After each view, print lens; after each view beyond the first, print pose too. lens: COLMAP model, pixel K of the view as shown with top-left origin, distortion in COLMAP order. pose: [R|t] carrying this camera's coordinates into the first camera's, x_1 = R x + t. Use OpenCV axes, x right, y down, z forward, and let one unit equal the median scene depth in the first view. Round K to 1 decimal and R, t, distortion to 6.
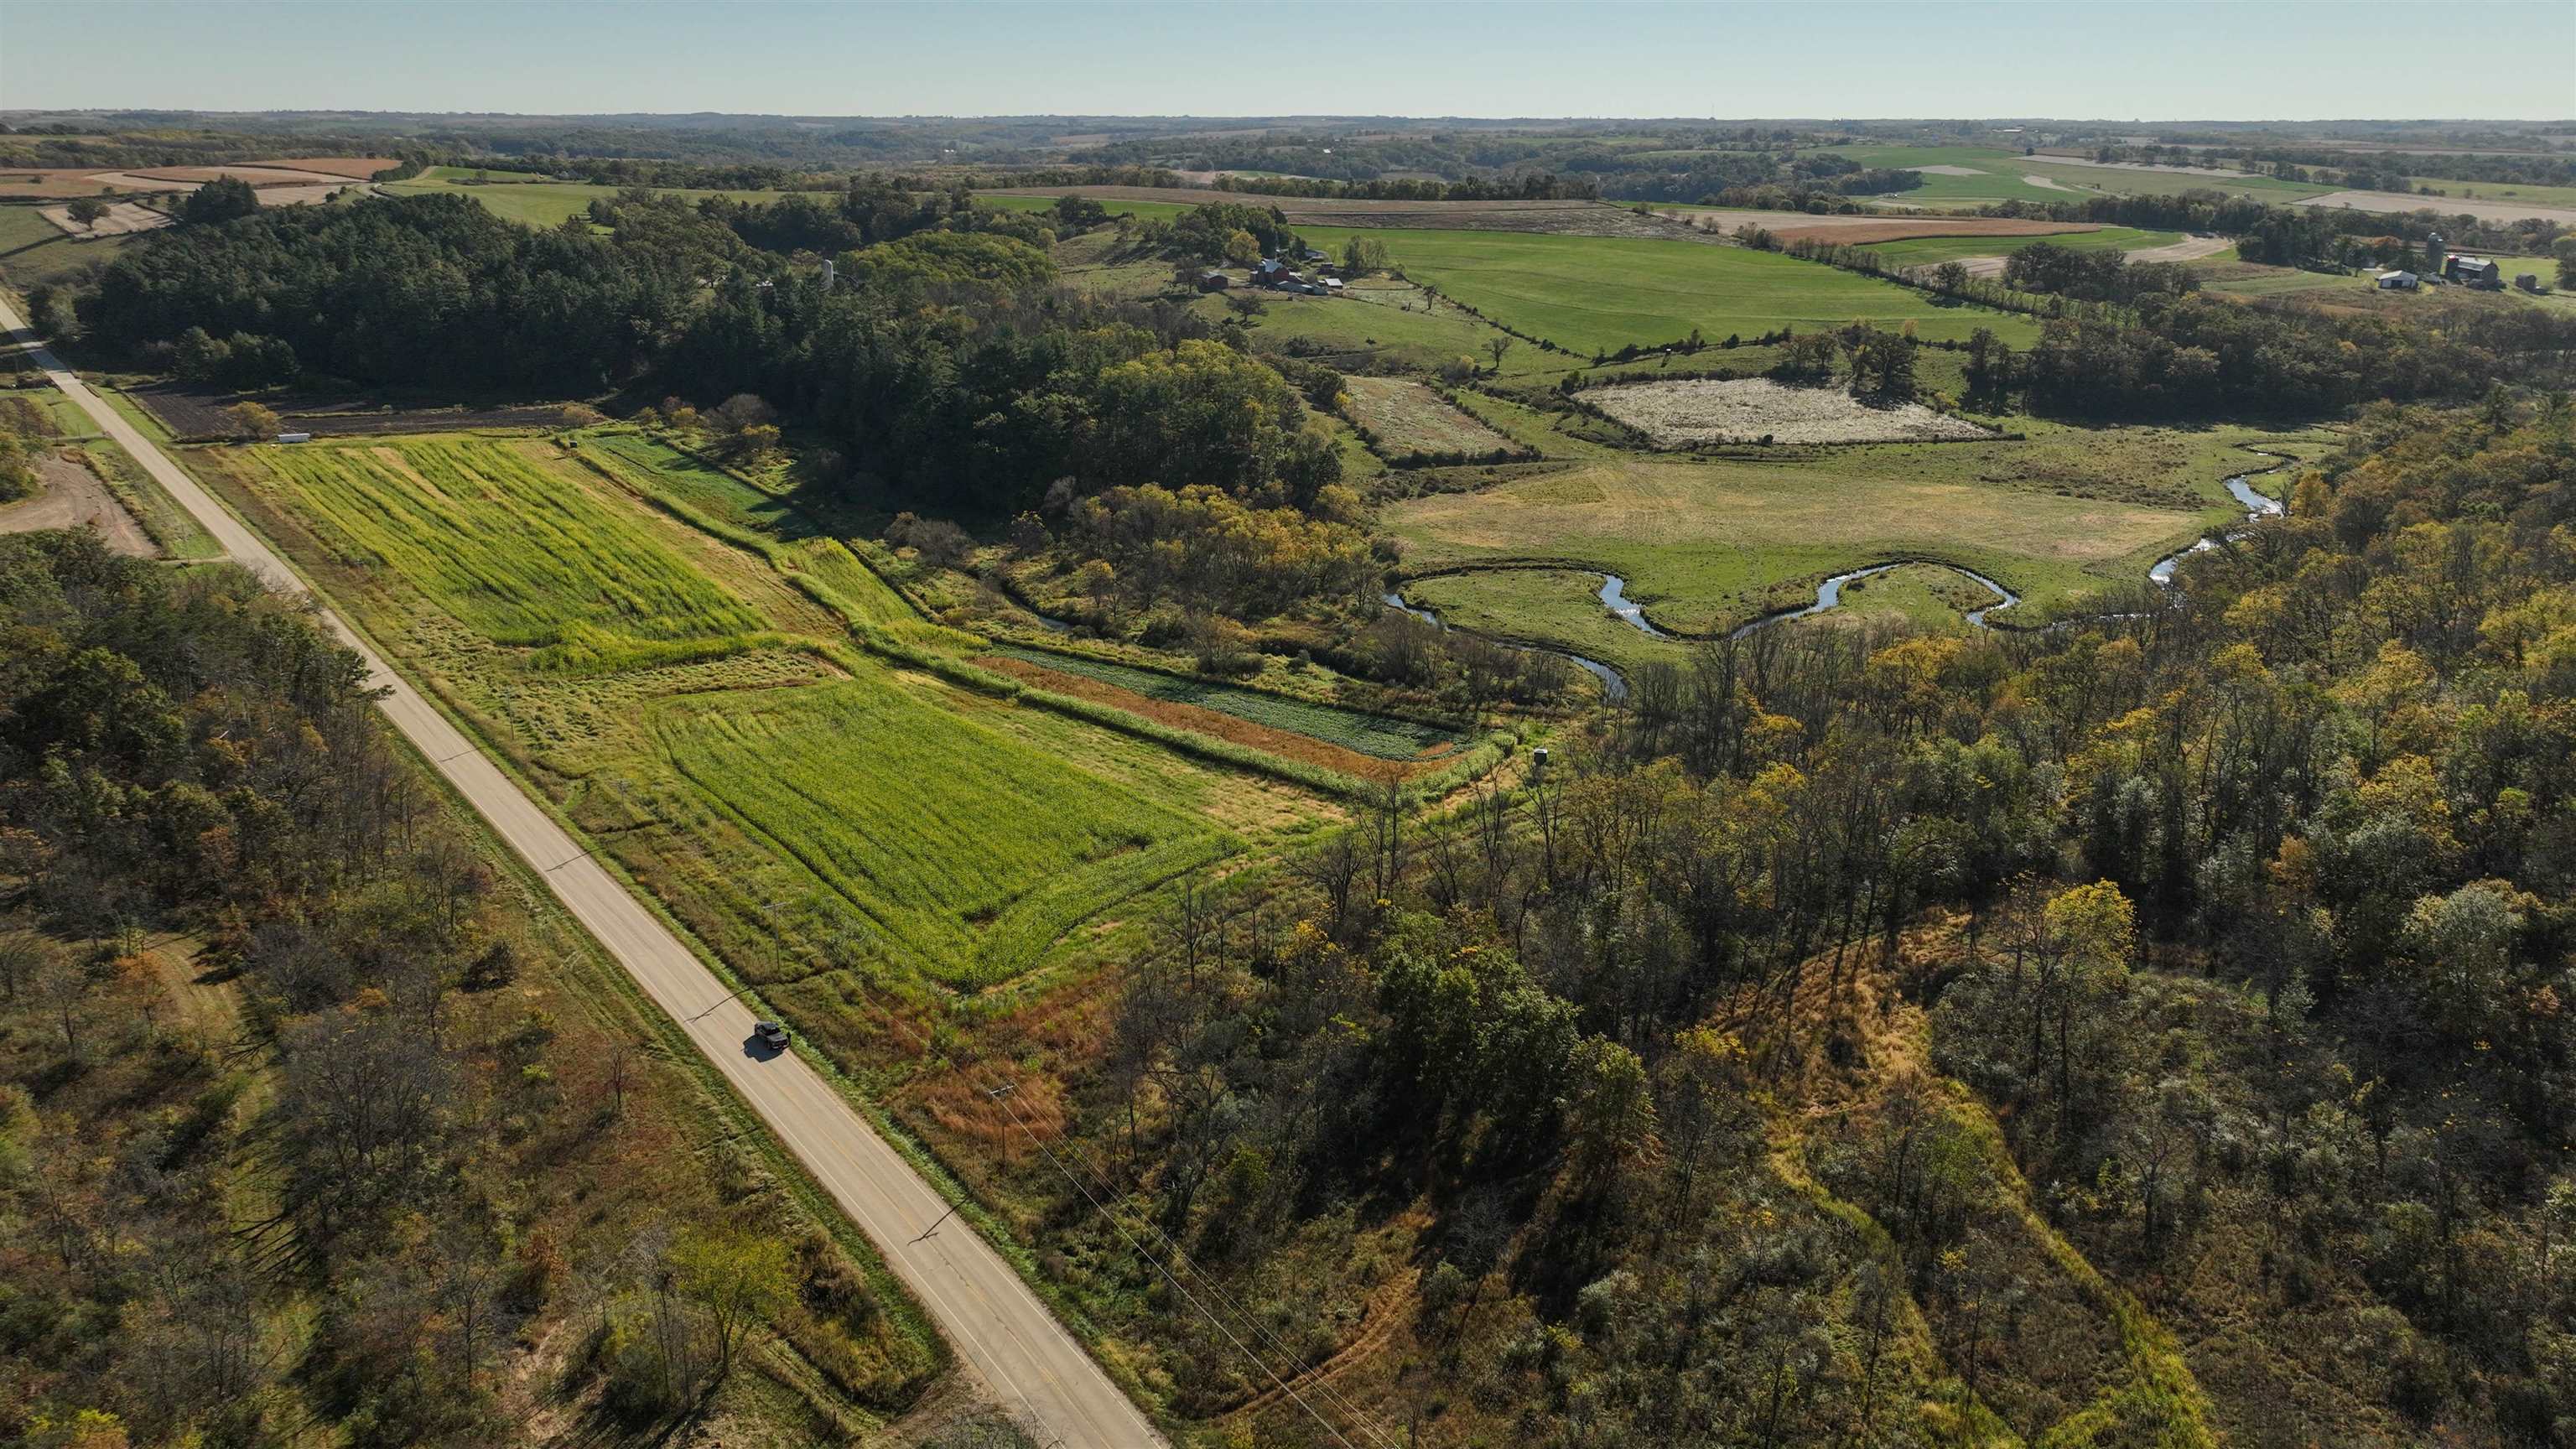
lens RADIAL K [[1811.7, 0, 1291.0], [0, 1811.7, 716.9], [0, 0, 1]] dist [-0.001635, 0.020146]
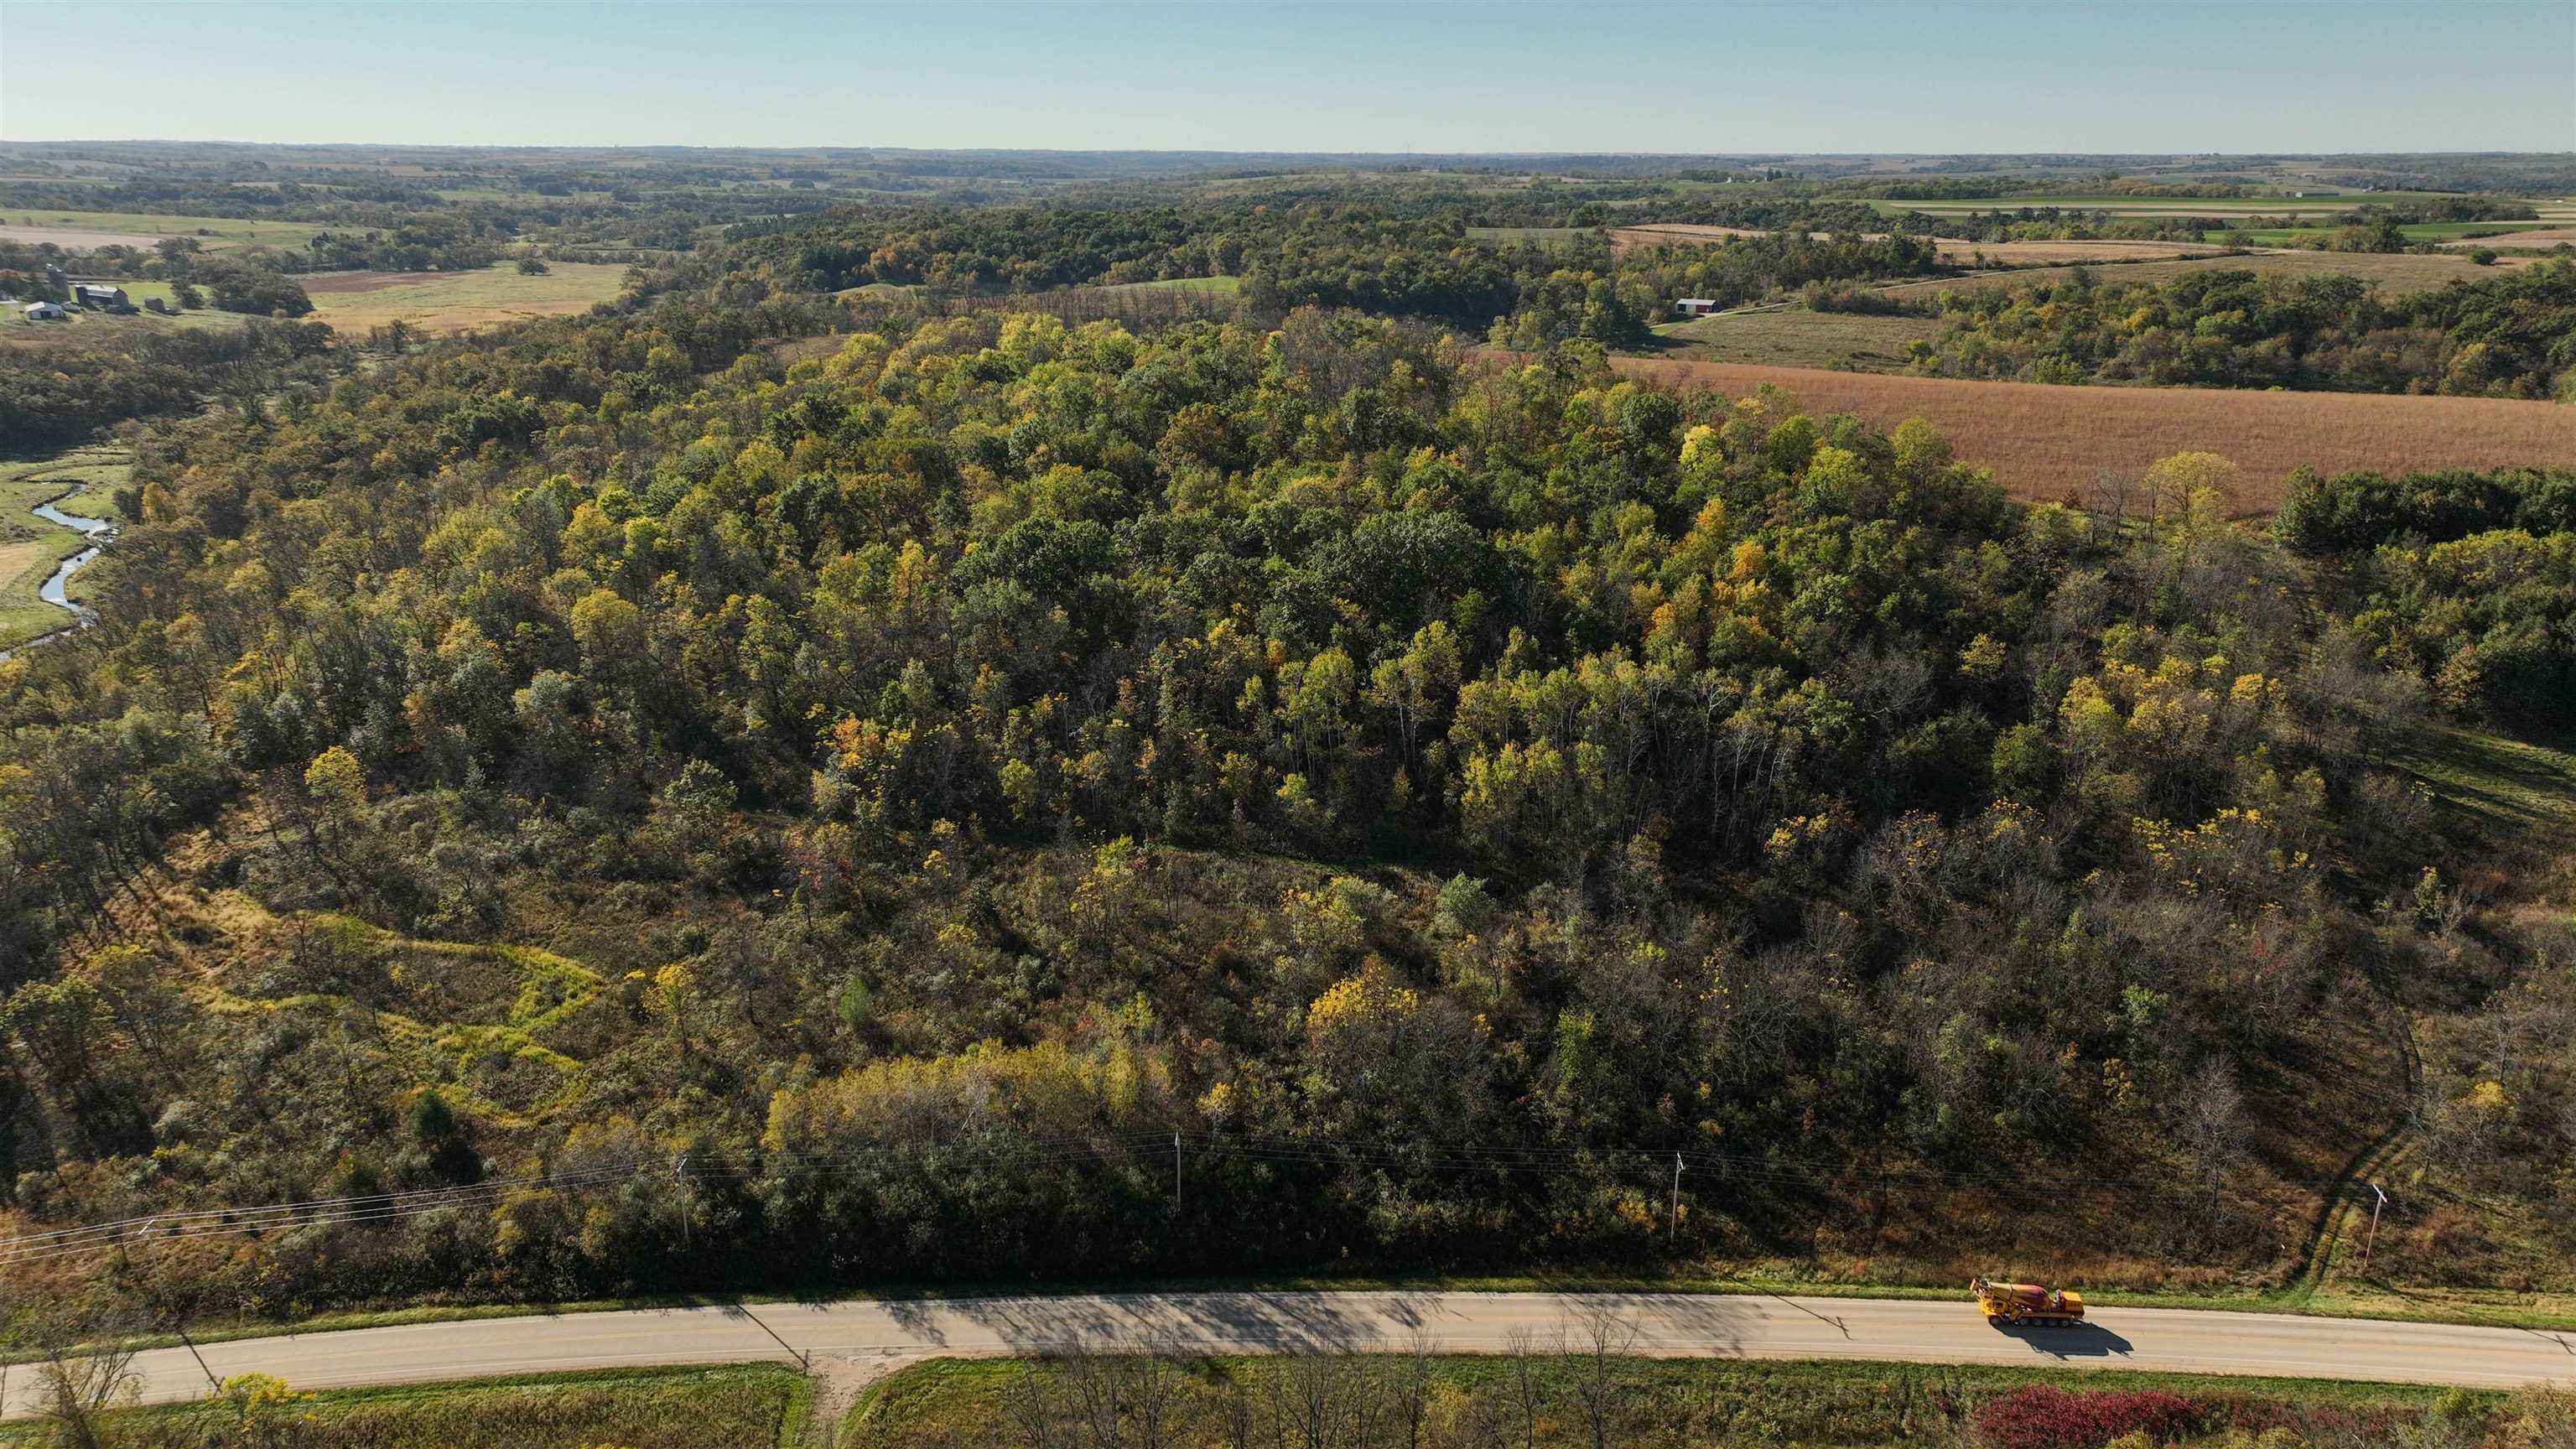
lens RADIAL K [[1811.7, 0, 1287.2], [0, 1811.7, 718.3], [0, 0, 1]] dist [-0.001635, 0.020146]
pose [[0.395038, -0.277595, 0.875720, -0.126750], [0.285252, 0.943200, 0.170308, 0.009794], [-0.873256, 0.182523, 0.451784, -0.080059]]
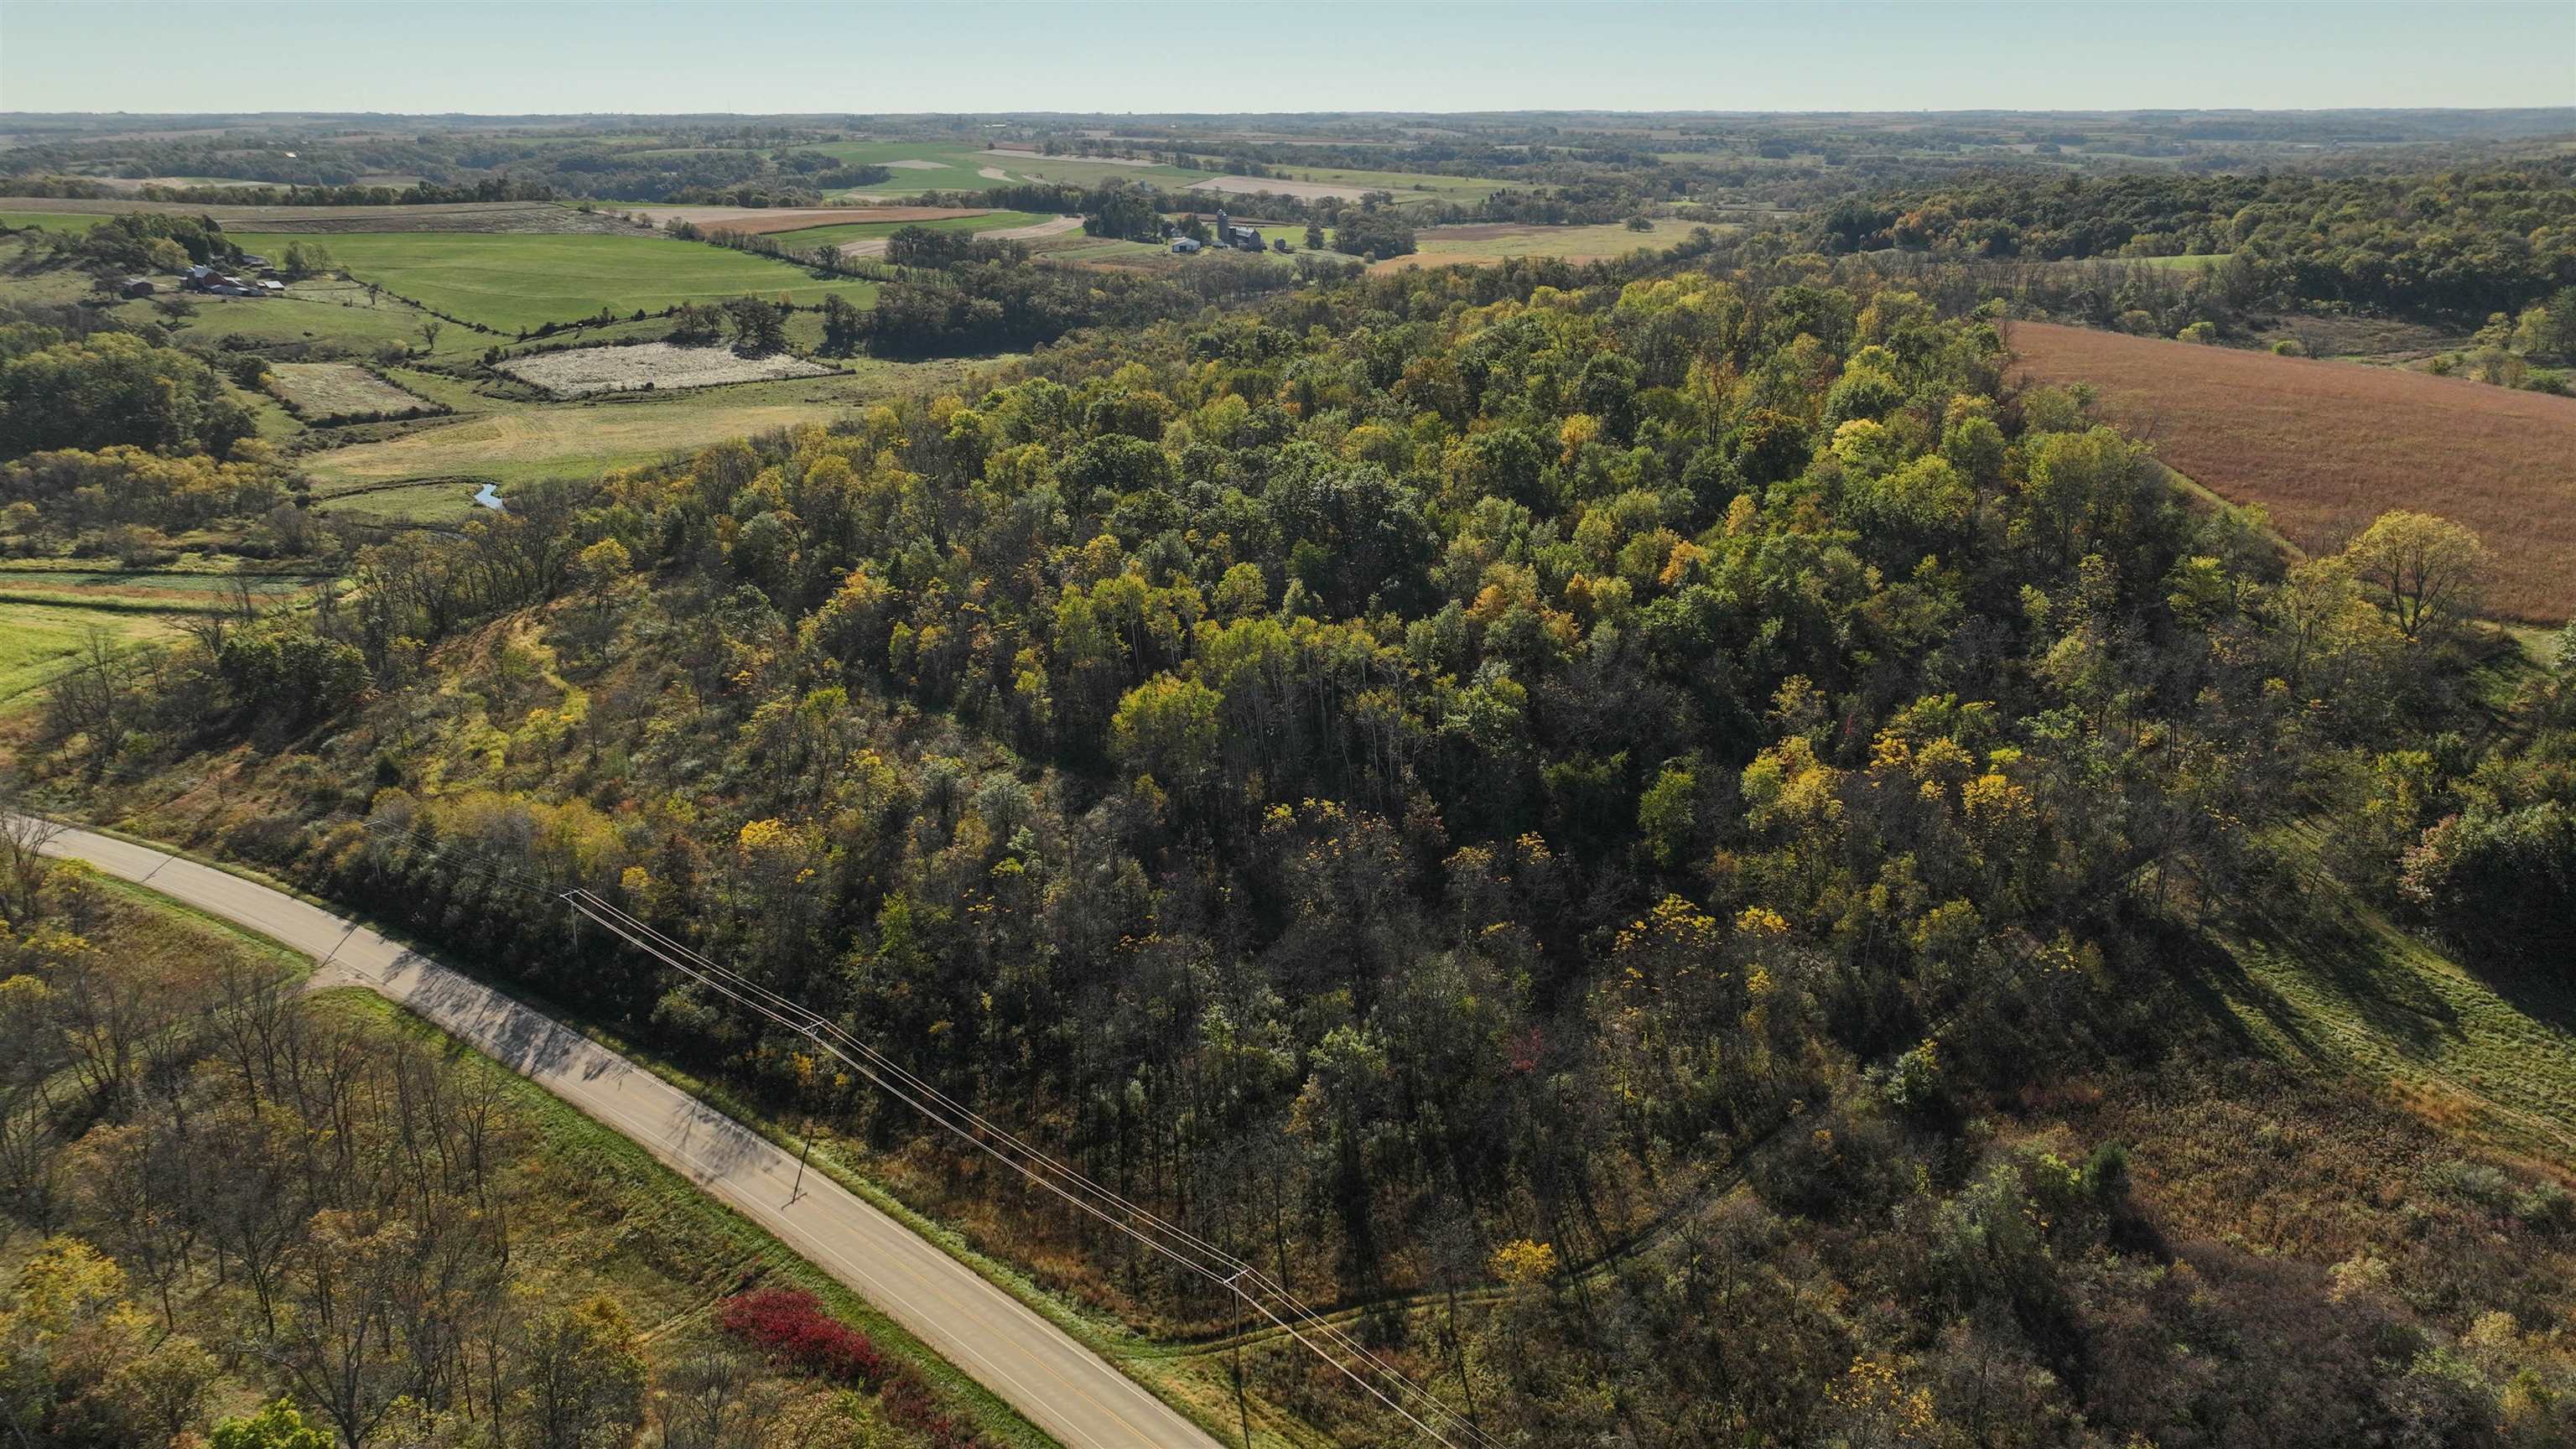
lens RADIAL K [[1811.7, 0, 1285.5], [0, 1811.7, 721.9], [0, 0, 1]] dist [-0.001635, 0.020146]
pose [[0.882708, -0.156269, 0.443177, 0.046307], [0.153713, 0.987225, 0.041944, 0.080030], [-0.444070, 0.031097, 0.895452, -0.280585]]
